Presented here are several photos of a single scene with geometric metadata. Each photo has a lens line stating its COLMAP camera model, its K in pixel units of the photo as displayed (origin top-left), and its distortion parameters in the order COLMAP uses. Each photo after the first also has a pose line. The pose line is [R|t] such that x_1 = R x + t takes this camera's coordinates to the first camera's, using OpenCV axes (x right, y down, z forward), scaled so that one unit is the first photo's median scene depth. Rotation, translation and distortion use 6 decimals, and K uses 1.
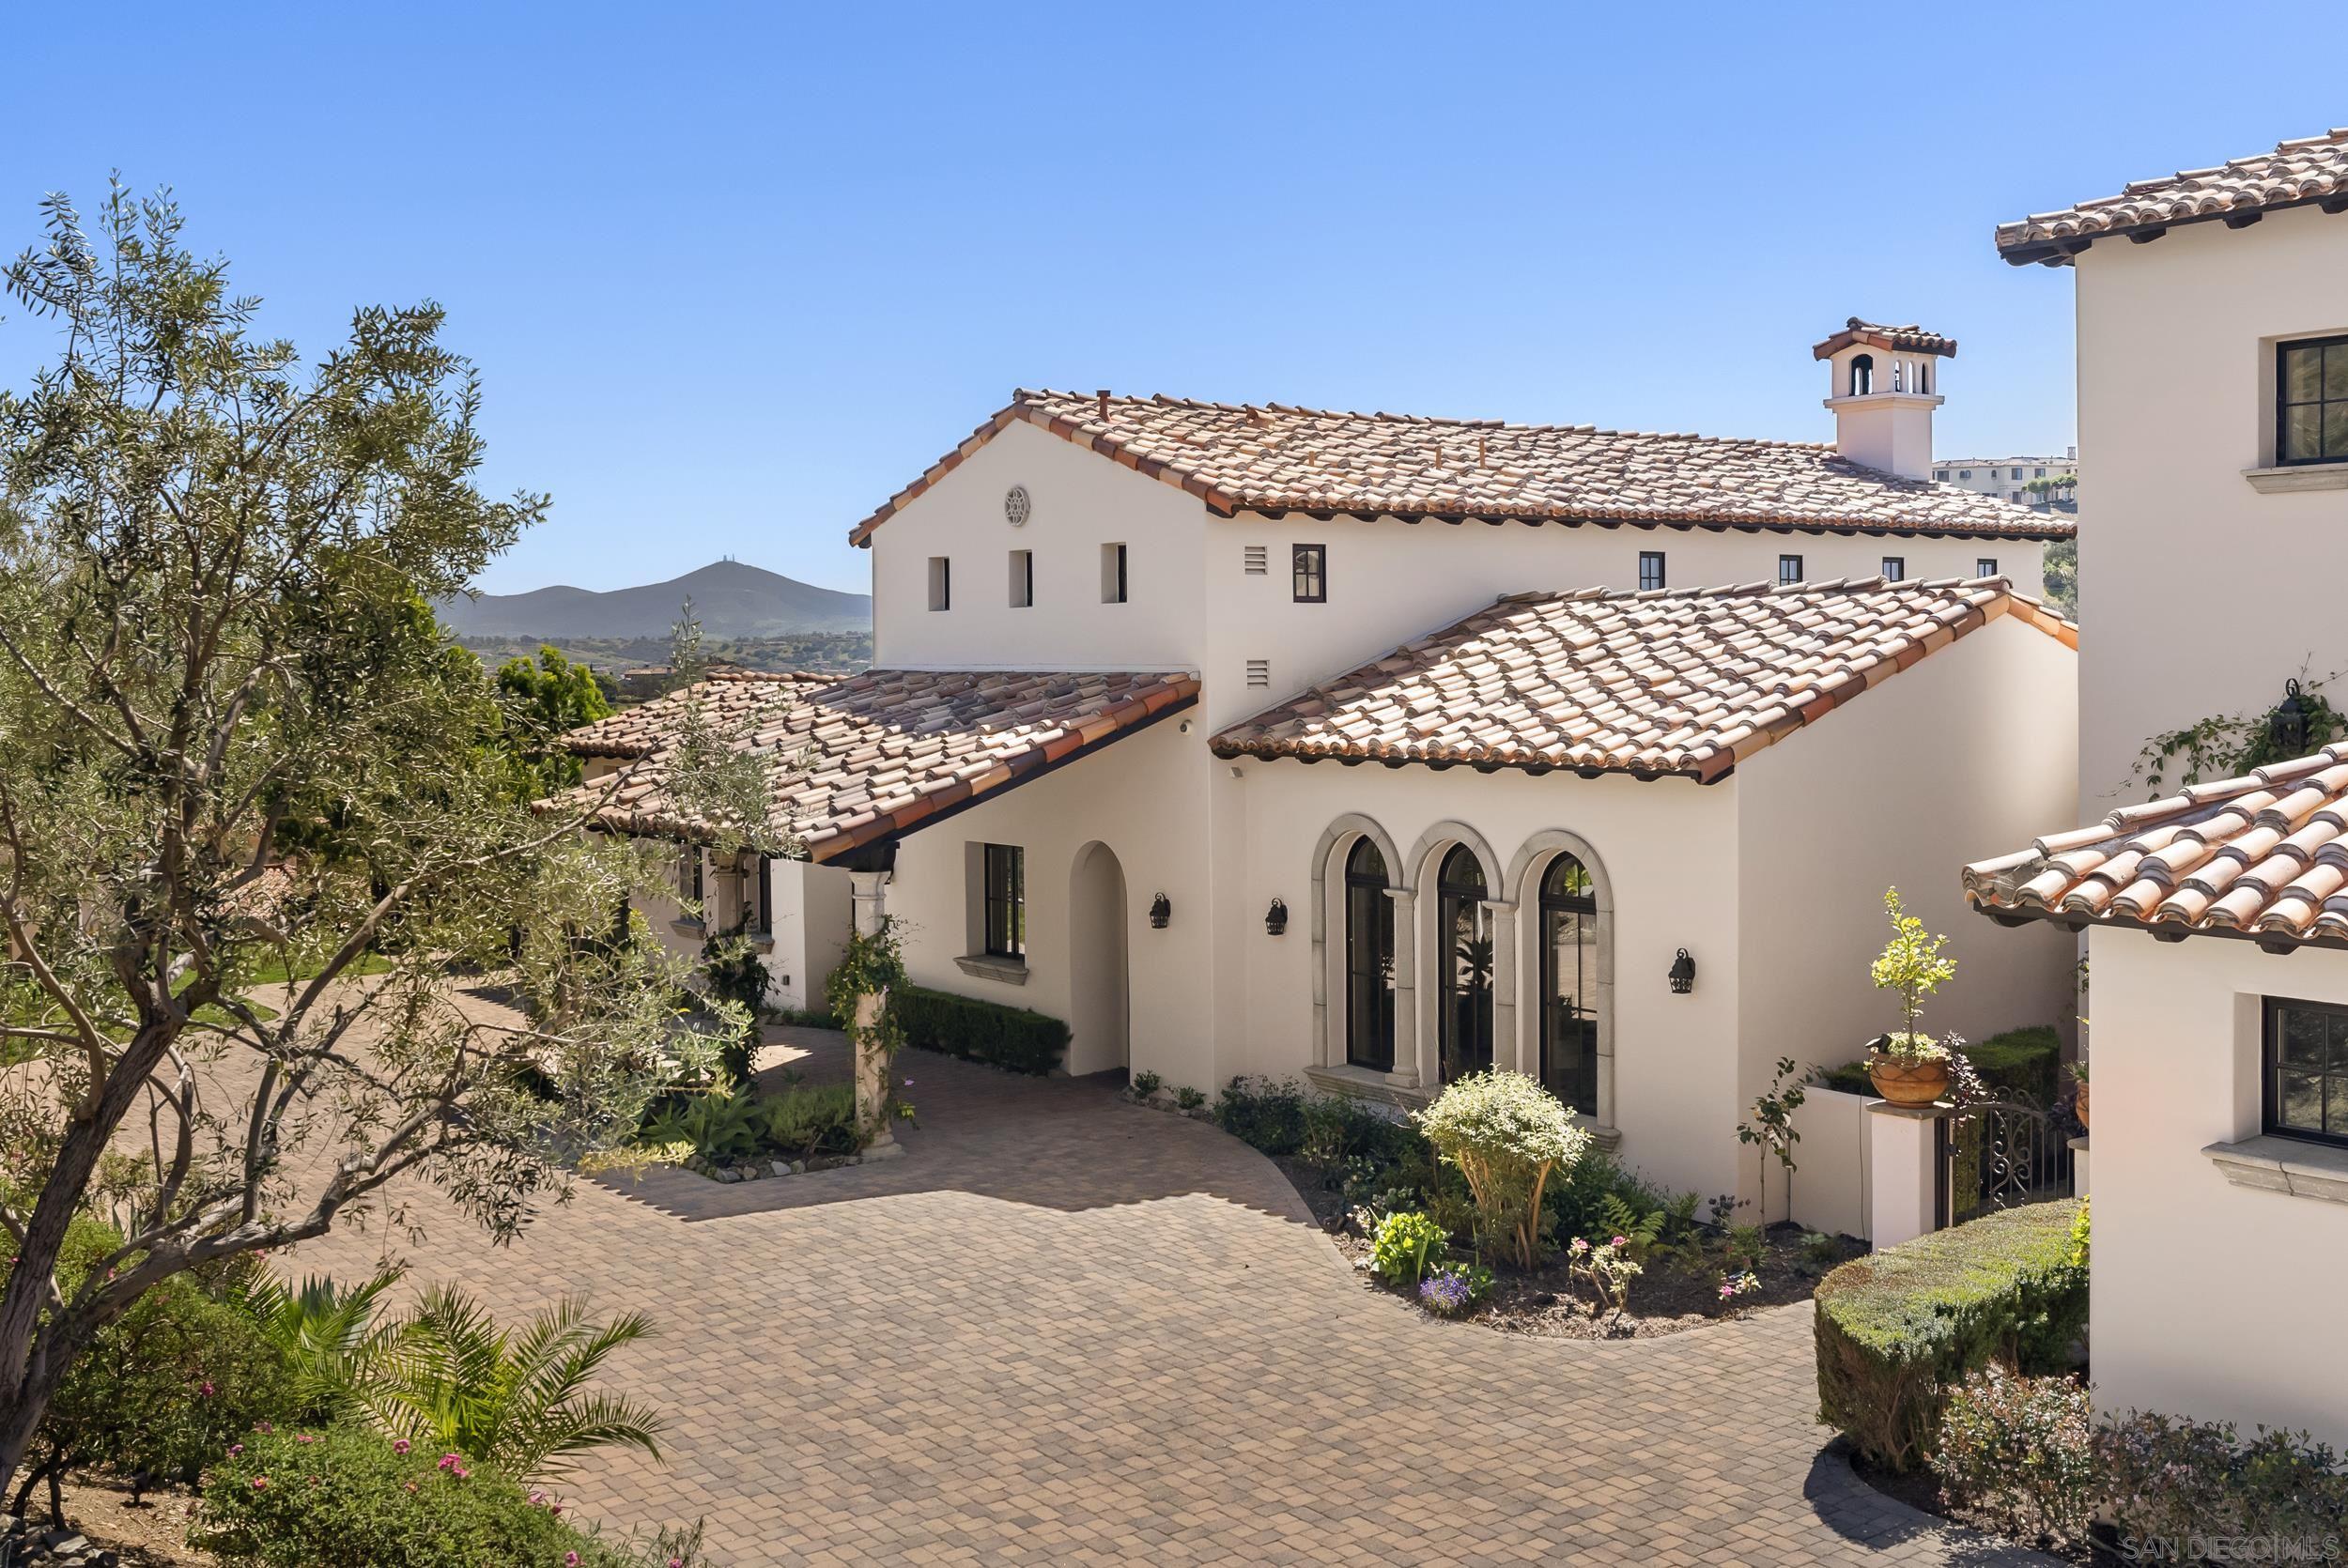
lens RADIAL K [[2254.6, 0, 1213.8], [0, 2254.6, 714.2], [0, 0, 1]] dist [-0.000423, 0.000000]
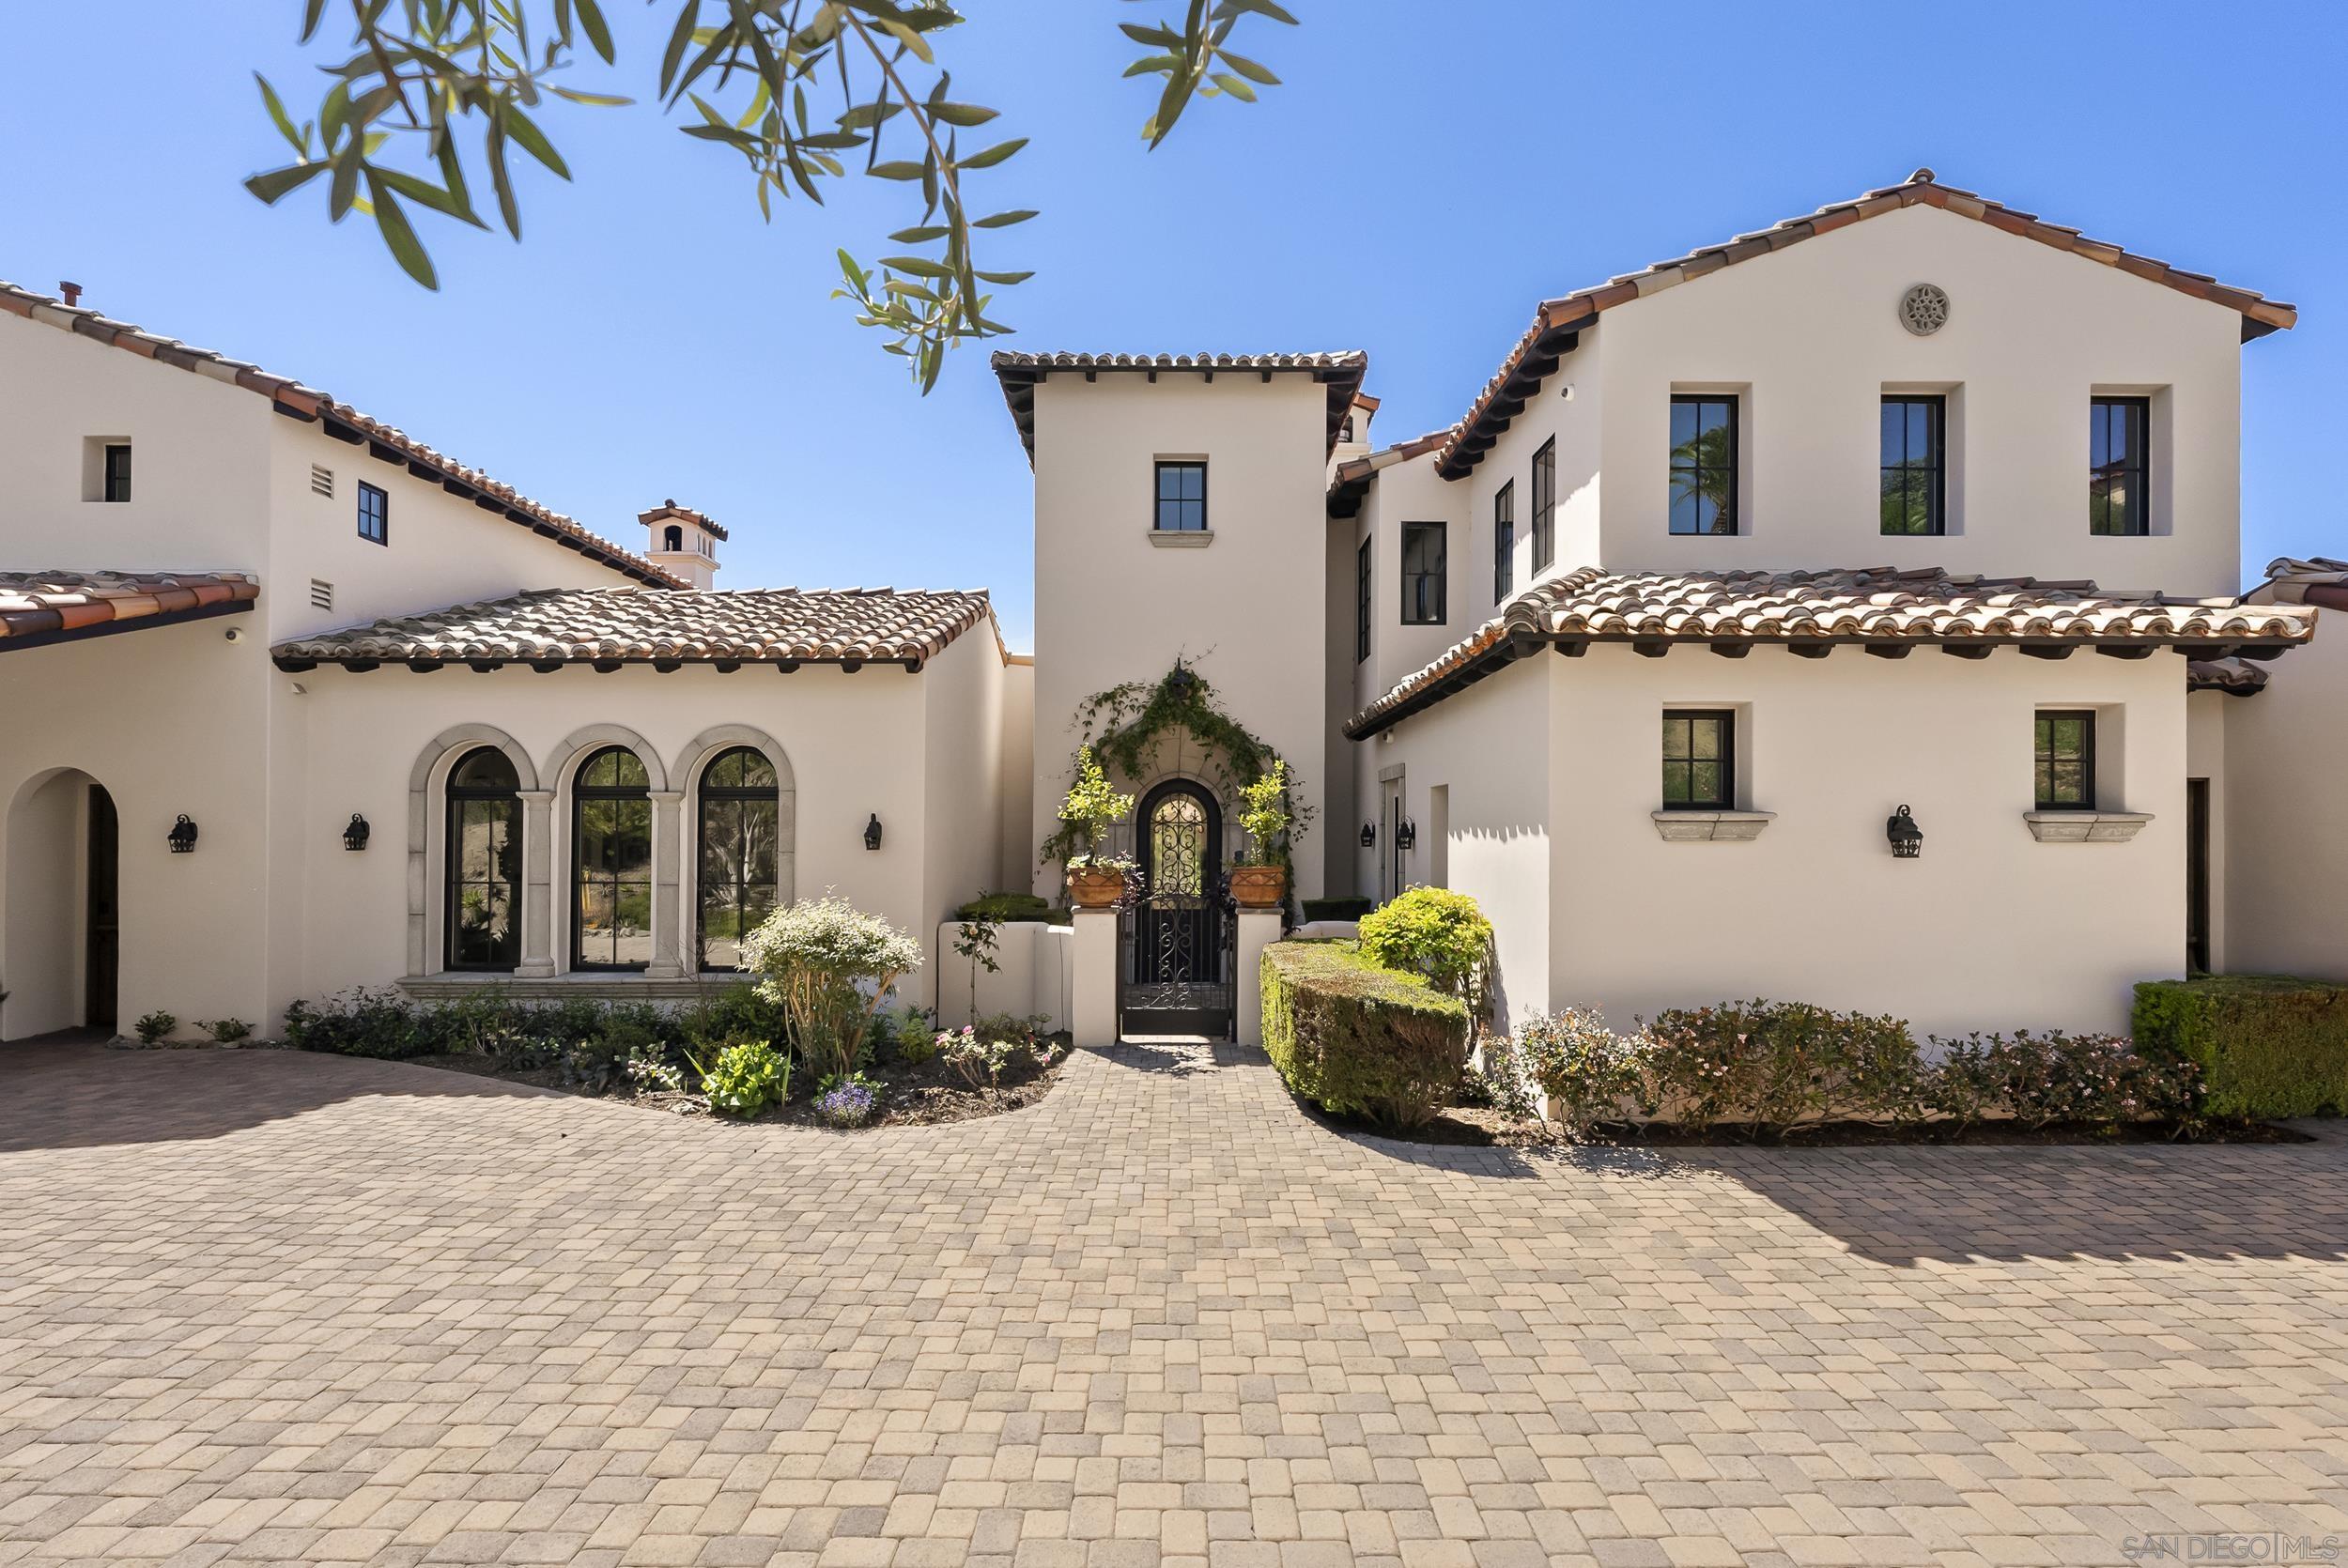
lens RADIAL K [[1082.1, 0, 1109.3], [0, 1082.1, 832.2], [0, 0, 1]] dist [-0.005877, 0.002390]
pose [[0.614897, 0.020838, 0.788332, -0.176071], [0.018948, 0.998972, -0.041186, 0.141834], [-0.788380, 0.040262, 0.613869, 0.545444]]
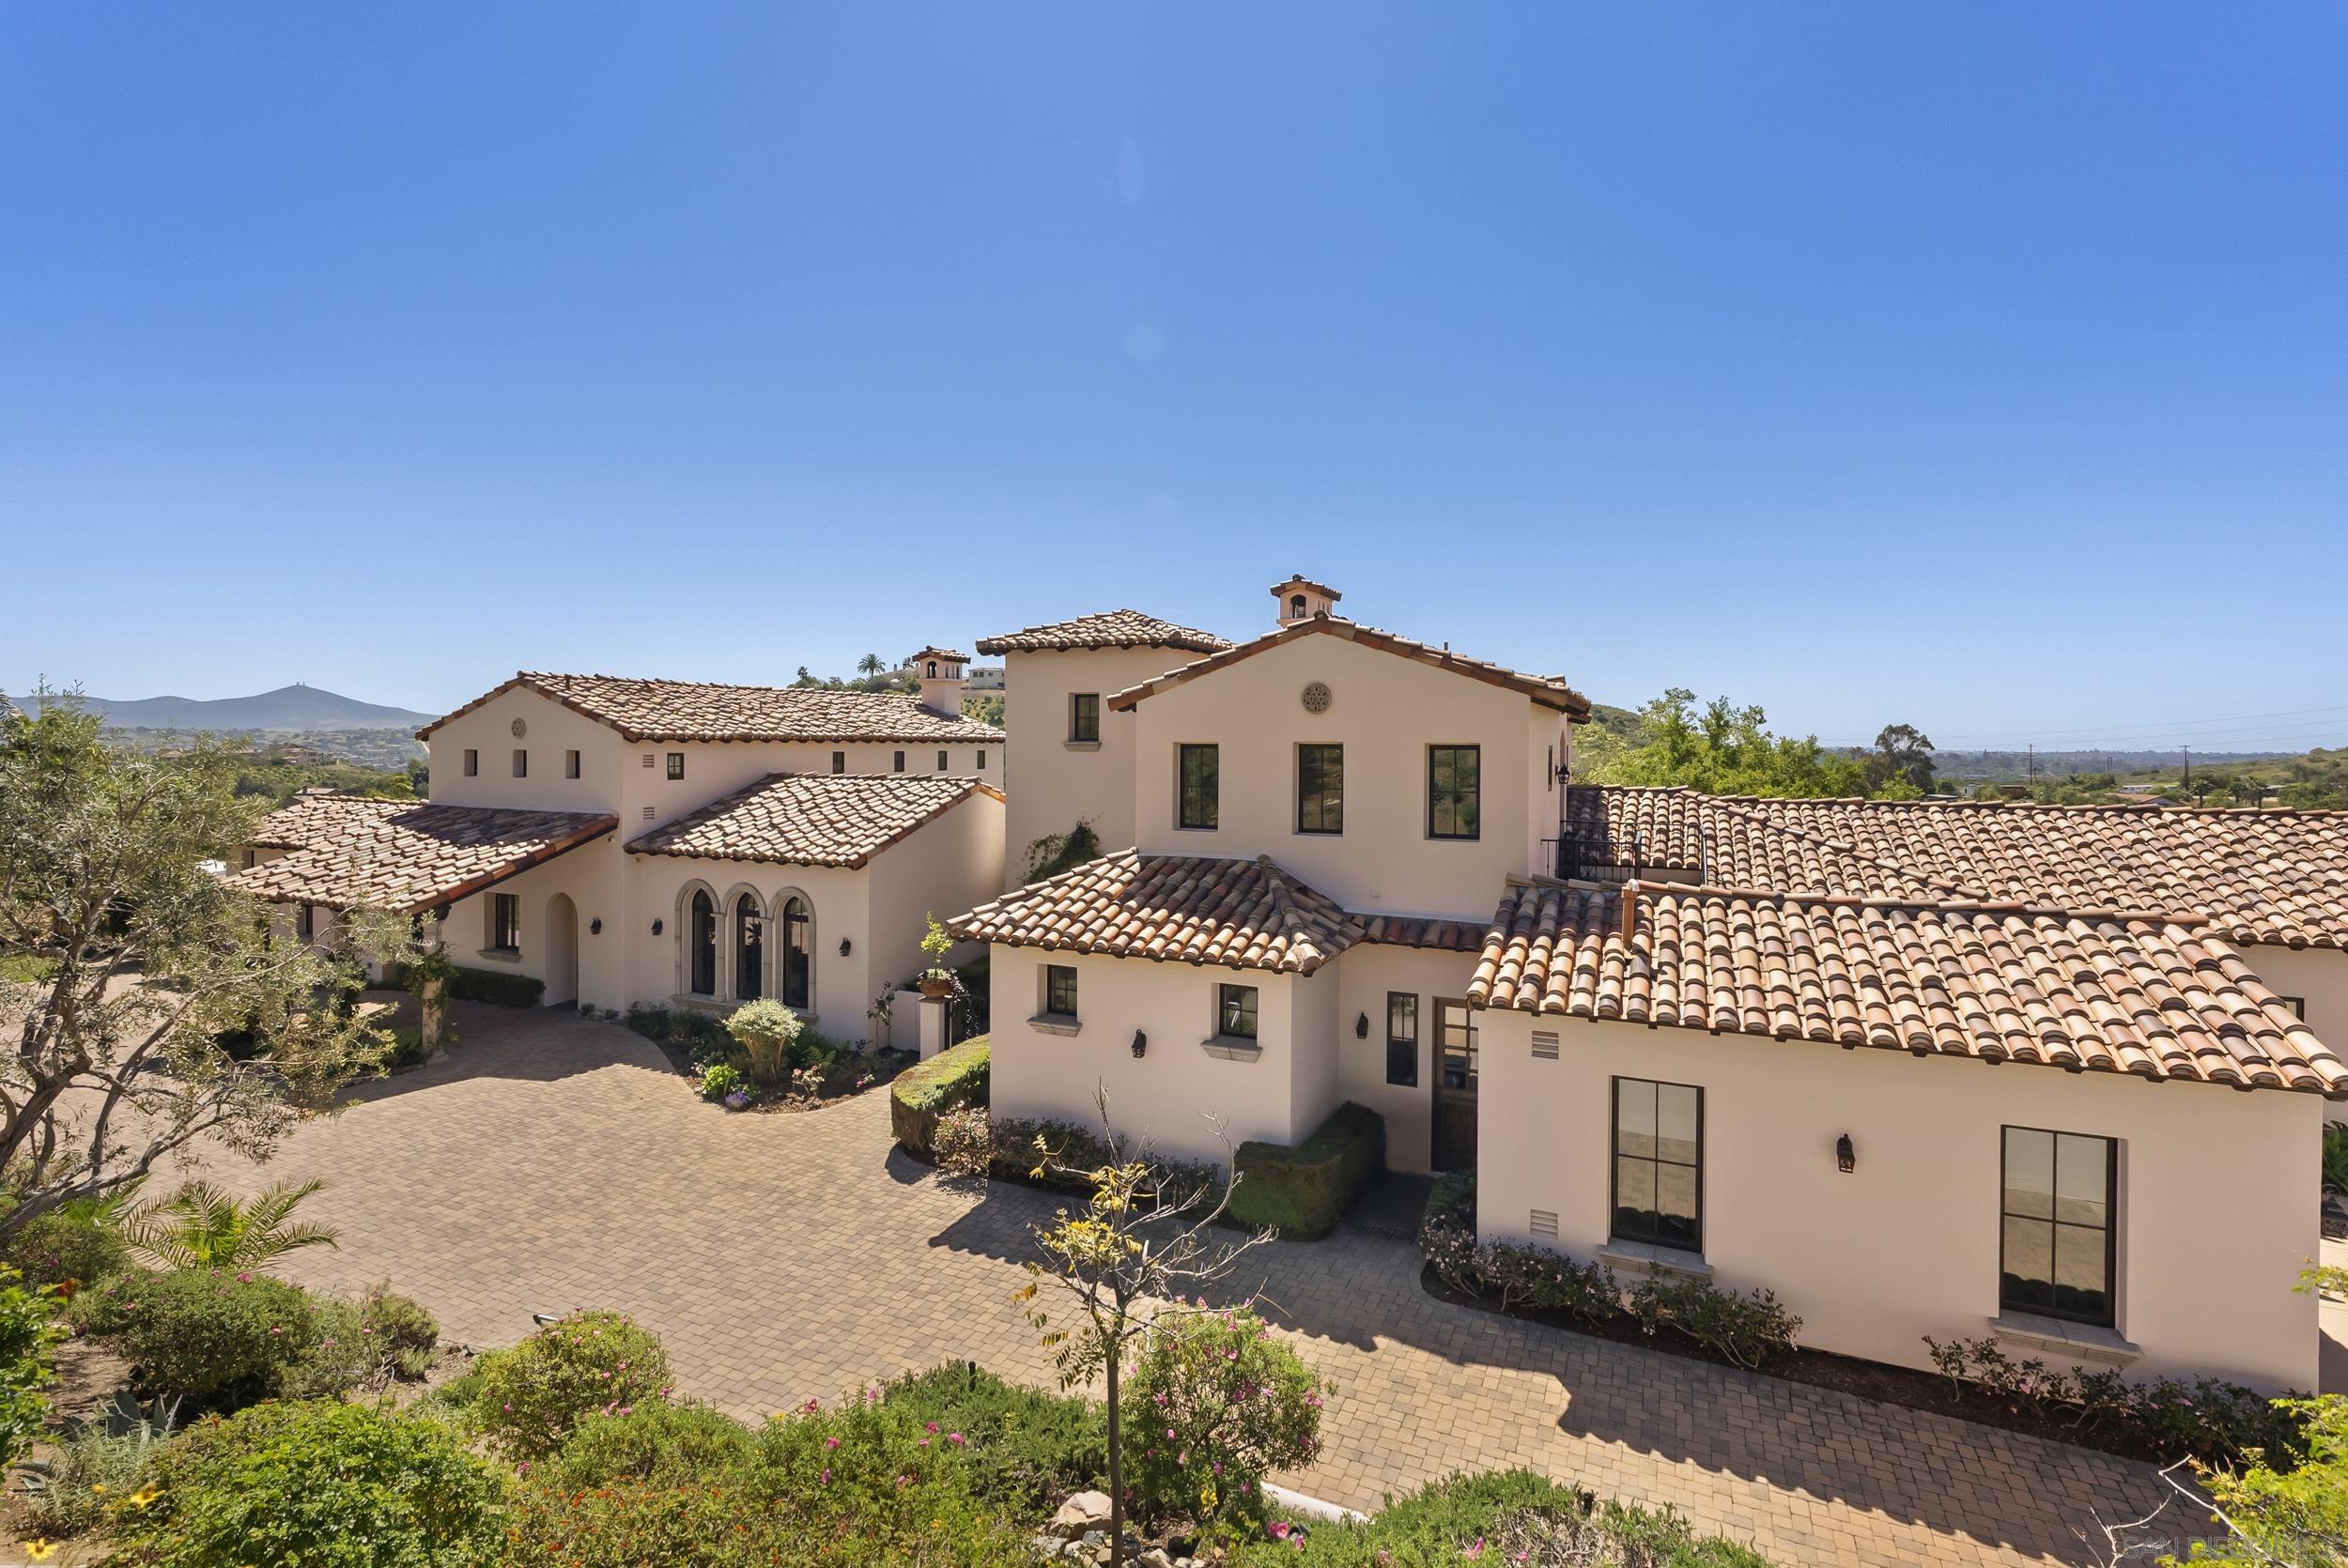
lens RADIAL K [[1043.9, 0, 1166.1], [0, 1043.9, 745.6], [0, 0, 1]] dist [-0.004516, 0.000940]
pose [[0.884883, 0.012808, 0.465637, -0.010118], [-0.001370, 0.999689, -0.024895, -0.073806], [-0.465811, 0.021392, 0.884626, -0.148991]]
